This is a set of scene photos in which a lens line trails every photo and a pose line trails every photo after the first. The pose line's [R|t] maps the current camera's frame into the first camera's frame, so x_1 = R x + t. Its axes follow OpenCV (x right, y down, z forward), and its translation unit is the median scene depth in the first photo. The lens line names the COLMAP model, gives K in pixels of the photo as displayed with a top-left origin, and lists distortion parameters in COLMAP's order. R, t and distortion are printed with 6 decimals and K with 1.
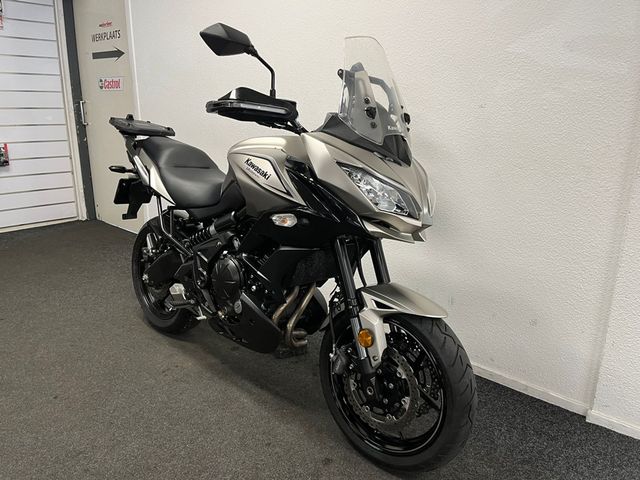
lens RADIAL K [[489.4, 0, 317.6], [0, 489.4, 241.2], [0, 0, 1]] dist [0.070824, -0.100022]
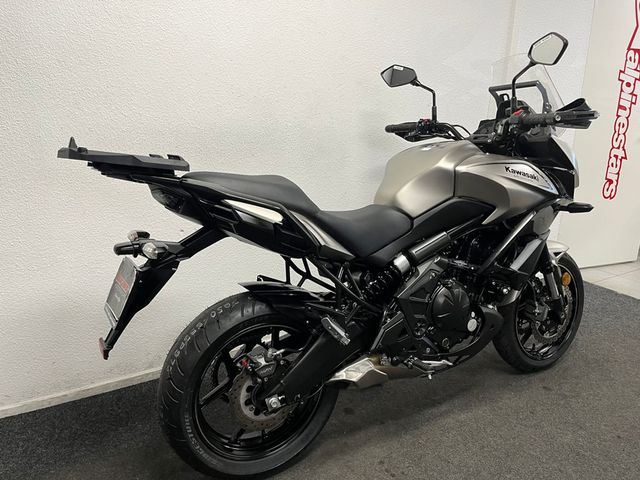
lens RADIAL K [[489.4, 0, 319.5], [0, 489.4, 237.1], [0, 0, 1]] dist [0.070824, -0.100022]
pose [[0.292245, -0.277337, 0.915247, -1.123761], [0.245761, 0.946666, 0.208385, -0.311342], [-0.924227, 0.164032, 0.344817, 0.955537]]
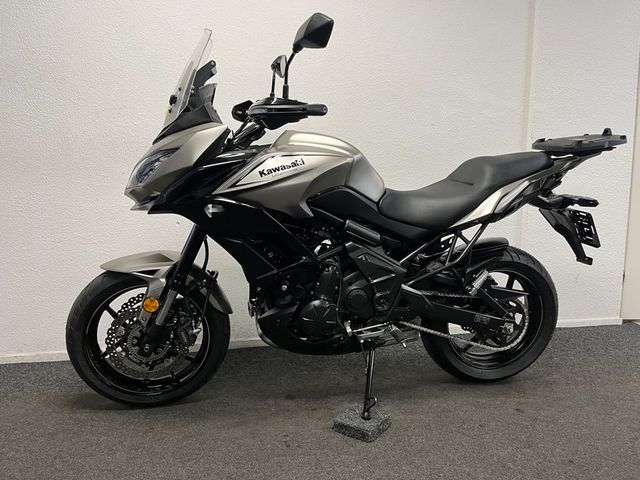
lens RADIAL K [[489.4, 0, 322.7], [0, 489.4, 235.5], [0, 0, 1]] dist [0.070824, -0.100022]
pose [[0.573785, -0.107693, 0.811895, -1.030071], [0.222200, 0.974606, -0.027758, -0.012561], [-0.788288, 0.196330, 0.583143, 0.566169]]
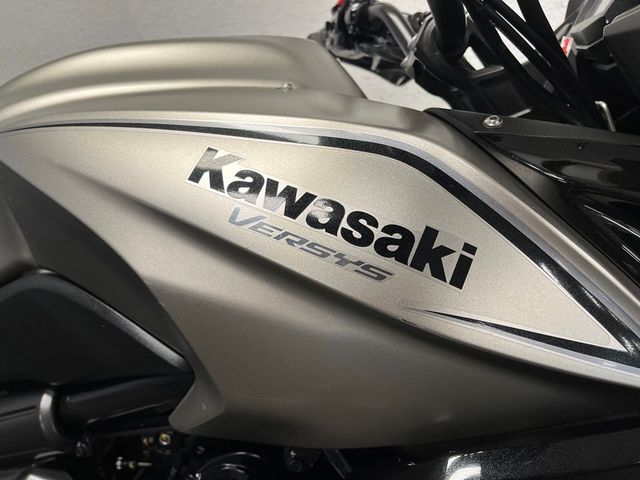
lens RADIAL K [[489.4, 0, 318.4], [0, 489.4, 237.5], [0, 0, 1]] dist [0.070824, -0.100022]
pose [[0.818949, -0.179388, 0.545107, -0.191326], [0.149651, 0.983778, 0.098919, -0.141059], [-0.554009, 0.000566, 0.832510, 0.788883]]
